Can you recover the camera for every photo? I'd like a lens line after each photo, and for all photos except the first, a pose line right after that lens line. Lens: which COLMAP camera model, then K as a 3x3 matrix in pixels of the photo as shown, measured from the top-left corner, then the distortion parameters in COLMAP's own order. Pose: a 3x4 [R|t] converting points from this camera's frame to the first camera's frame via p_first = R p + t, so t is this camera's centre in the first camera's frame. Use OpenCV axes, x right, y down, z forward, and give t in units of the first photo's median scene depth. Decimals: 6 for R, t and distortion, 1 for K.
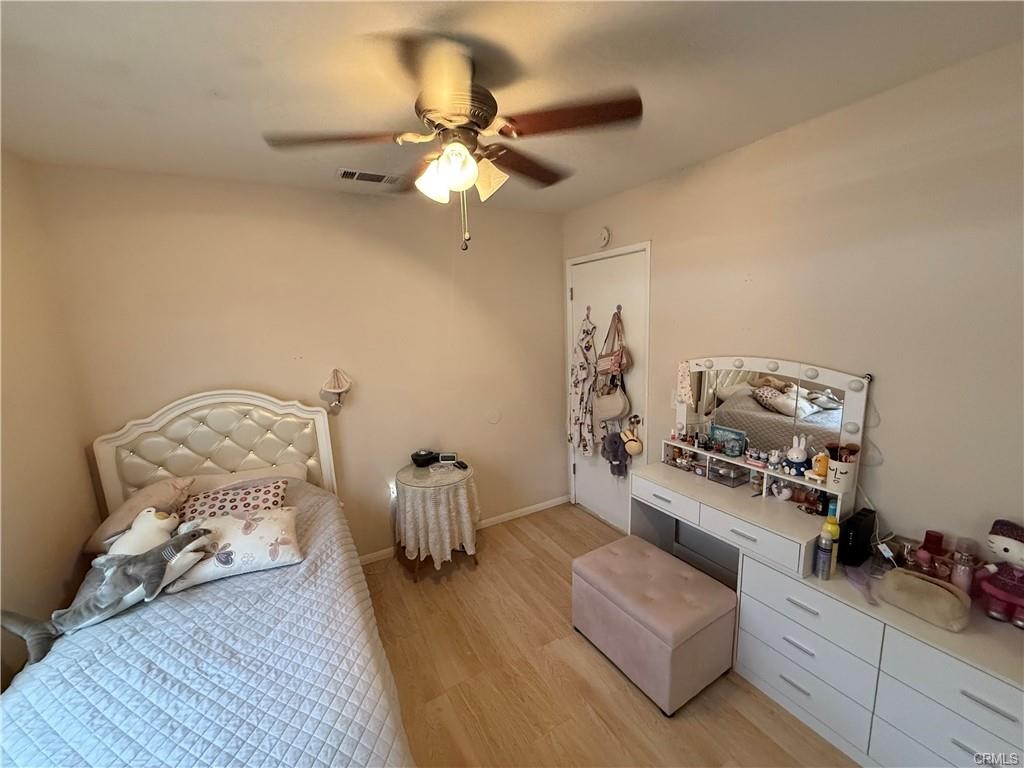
lens RADIAL K [[407.2, 0, 507.9], [0, 407.2, 383.6], [0, 0, 1]] dist [-0.002226, 0.000590]
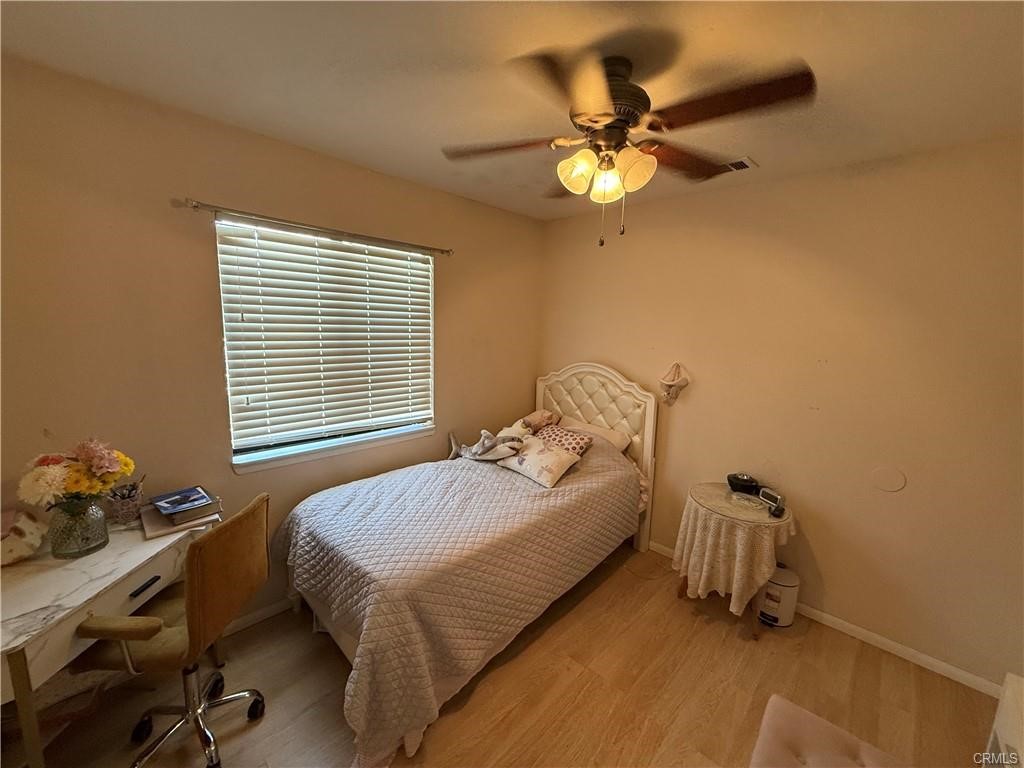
lens RADIAL K [[407.2, 0, 507.9], [0, 407.2, 383.6], [0, 0, 1]] dist [-0.002226, 0.000590]
pose [[0.281876, 0.194957, -0.939435, 0.543578], [-0.197788, 0.969914, 0.141936, -0.057513], [0.938843, 0.145800, 0.311956, 0.315486]]
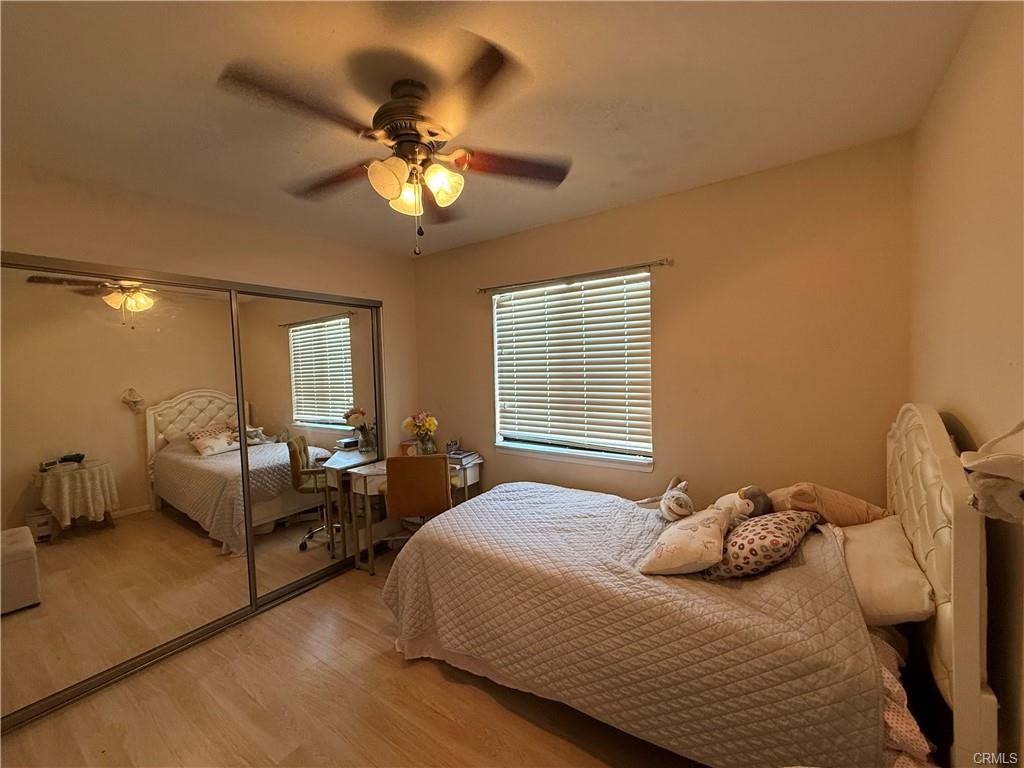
lens RADIAL K [[407.2, 0, 507.9], [0, 407.2, 383.6], [0, 0, 1]] dist [-0.002226, 0.000590]
pose [[-0.896956, 0.085042, -0.433864, 0.107458], [-0.008182, 0.977965, 0.208607, -0.142223], [0.442044, 0.190661, -0.876496, 1.296308]]
